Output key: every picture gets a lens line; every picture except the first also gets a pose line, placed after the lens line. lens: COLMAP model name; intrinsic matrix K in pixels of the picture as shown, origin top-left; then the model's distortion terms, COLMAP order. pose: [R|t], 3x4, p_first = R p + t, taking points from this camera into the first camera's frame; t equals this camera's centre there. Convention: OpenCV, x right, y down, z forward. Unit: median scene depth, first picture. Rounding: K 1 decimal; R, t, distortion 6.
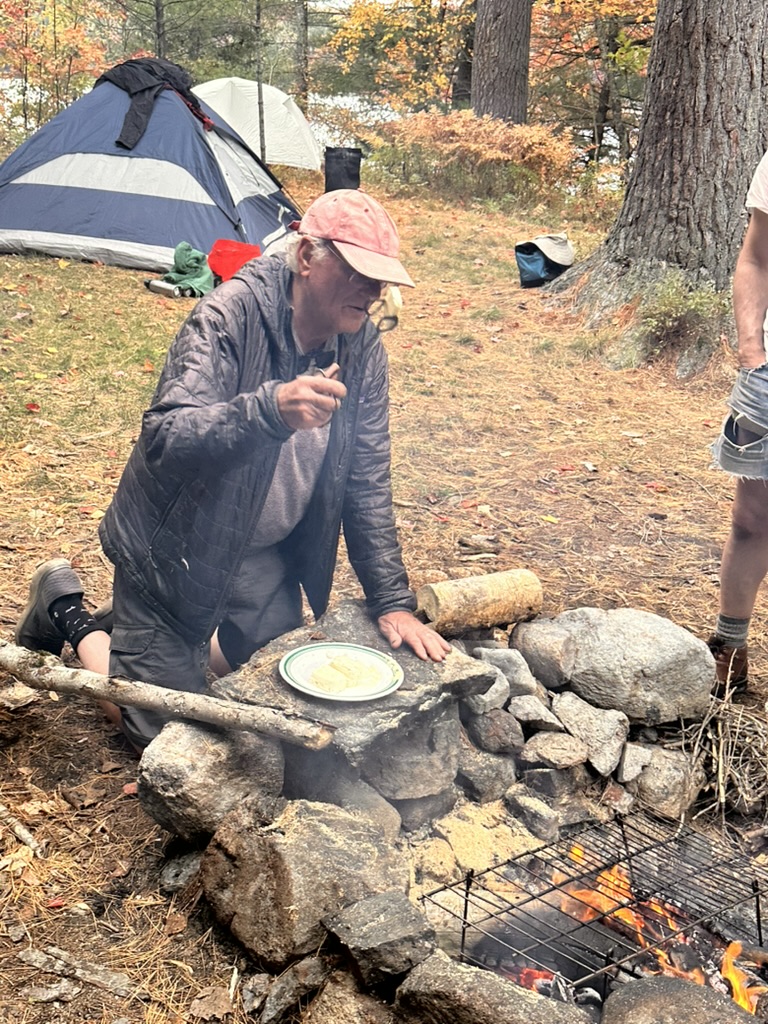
lens RADIAL K [[1215.9, 0, 373.7], [0, 1215.9, 509.3], [0, 0, 1]] dist [0.089232, 0.000000]
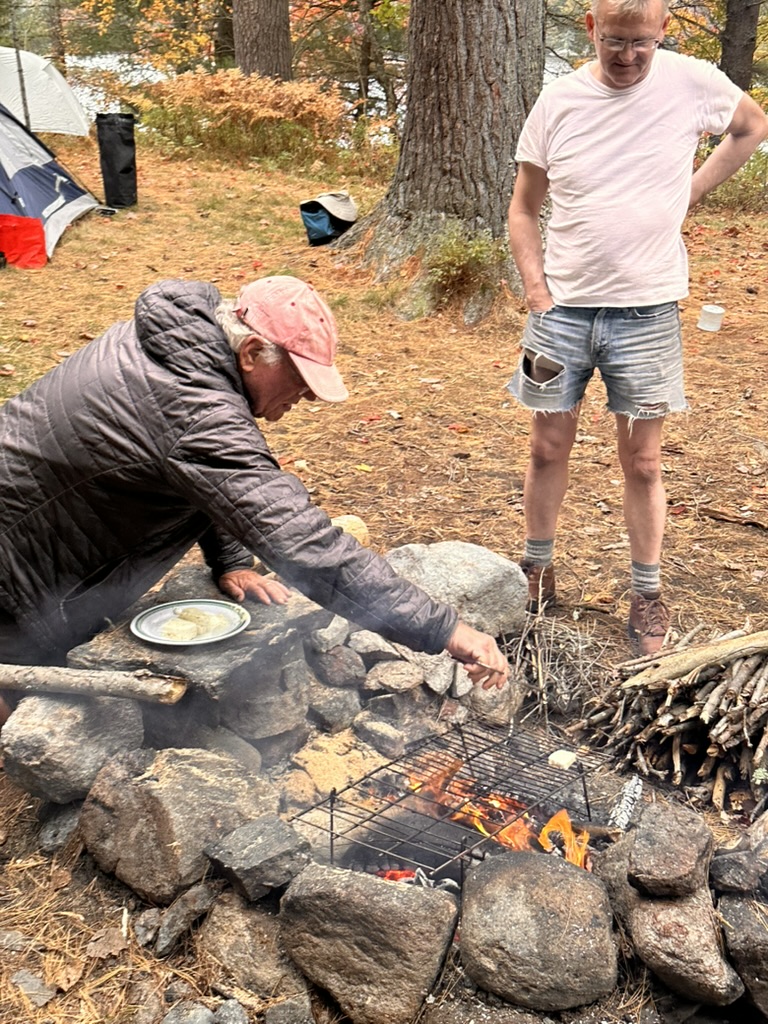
lens RADIAL K [[1215.9, 0, 374.3], [0, 1215.9, 517.5], [0, 0, 1]] dist [0.089232, 0.000000]
pose [[0.982220, -0.101270, 0.158079, -0.012350], [0.094968, 0.994373, 0.046941, 0.001920], [-0.161943, -0.031094, 0.986310, -0.028162]]
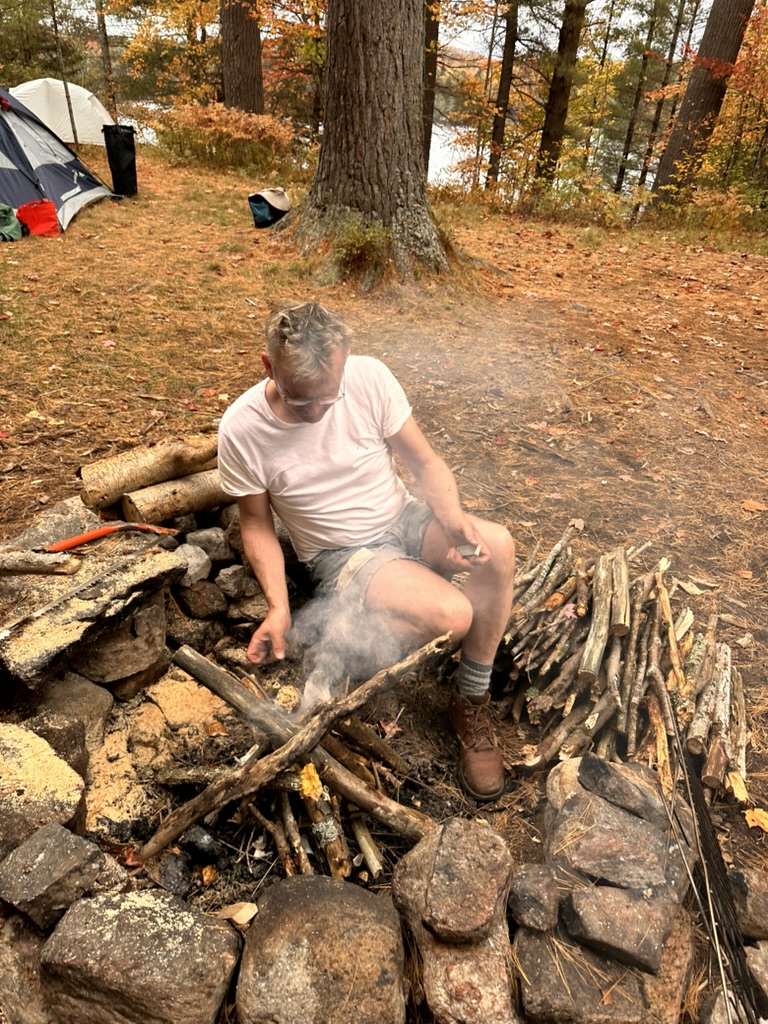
lens RADIAL K [[694.4, 0, 383.0], [0, 694.4, 505.9], [0, 0, 1]] dist [0.004020, -0.008177]
pose [[0.971018, -0.108845, 0.212785, 0.066451], [0.066178, 0.977918, 0.198235, -0.017268], [-0.229663, -0.178408, 0.956779, 0.149015]]
